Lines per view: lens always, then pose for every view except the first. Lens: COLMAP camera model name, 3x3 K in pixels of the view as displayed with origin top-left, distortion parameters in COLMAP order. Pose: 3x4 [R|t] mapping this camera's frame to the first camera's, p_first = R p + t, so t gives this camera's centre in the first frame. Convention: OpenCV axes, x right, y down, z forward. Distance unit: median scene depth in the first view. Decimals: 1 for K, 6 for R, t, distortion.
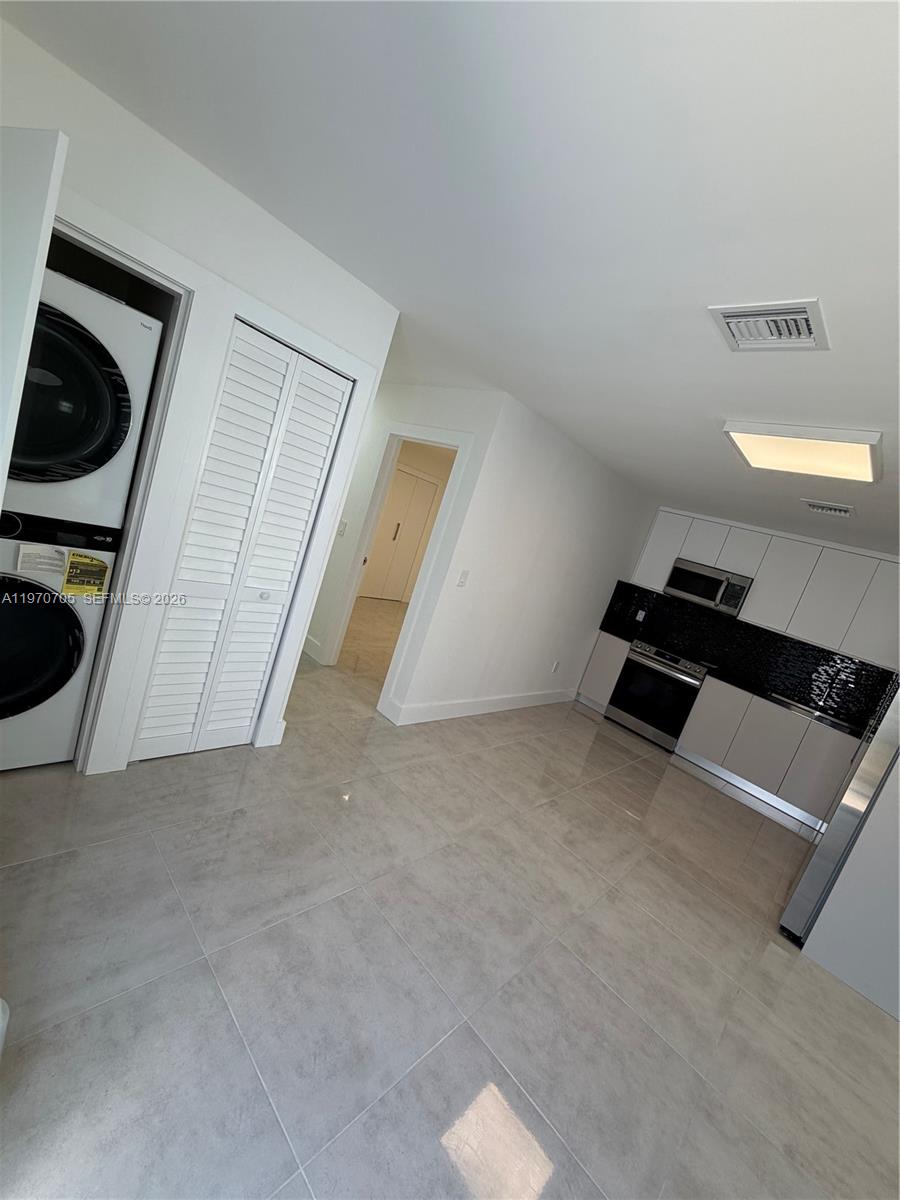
lens RADIAL K [[477.3, 0, 445.3], [0, 477.3, 593.2], [0, 0, 1]] dist [-0.000961, -0.000051]
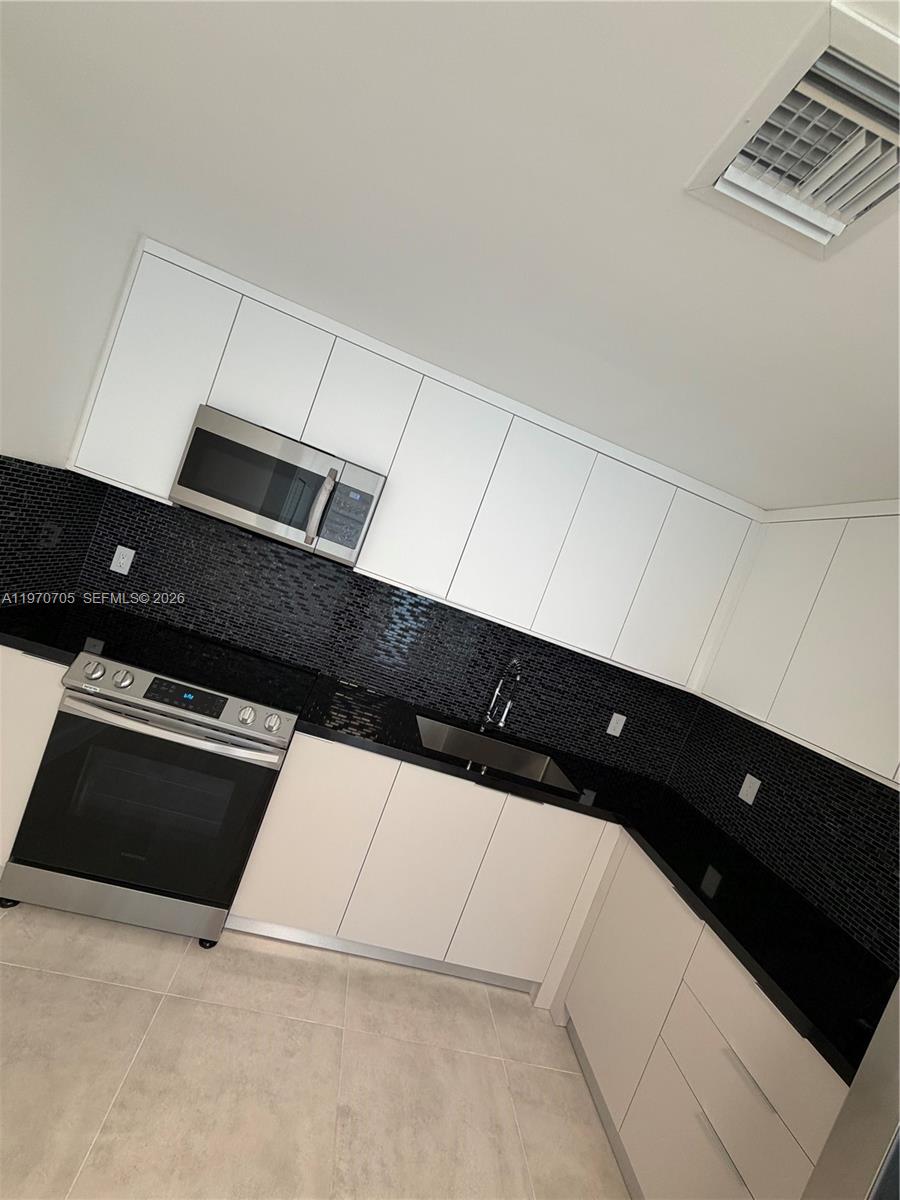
lens RADIAL K [[477.3, 0, 445.3], [0, 477.3, 593.2], [0, 0, 1]] dist [-0.000961, -0.000051]
pose [[0.648970, -0.125205, 0.750441, 0.349975], [-0.036353, 0.980136, 0.194965, -0.012923], [-0.759945, -0.153808, 0.631528, 0.678735]]
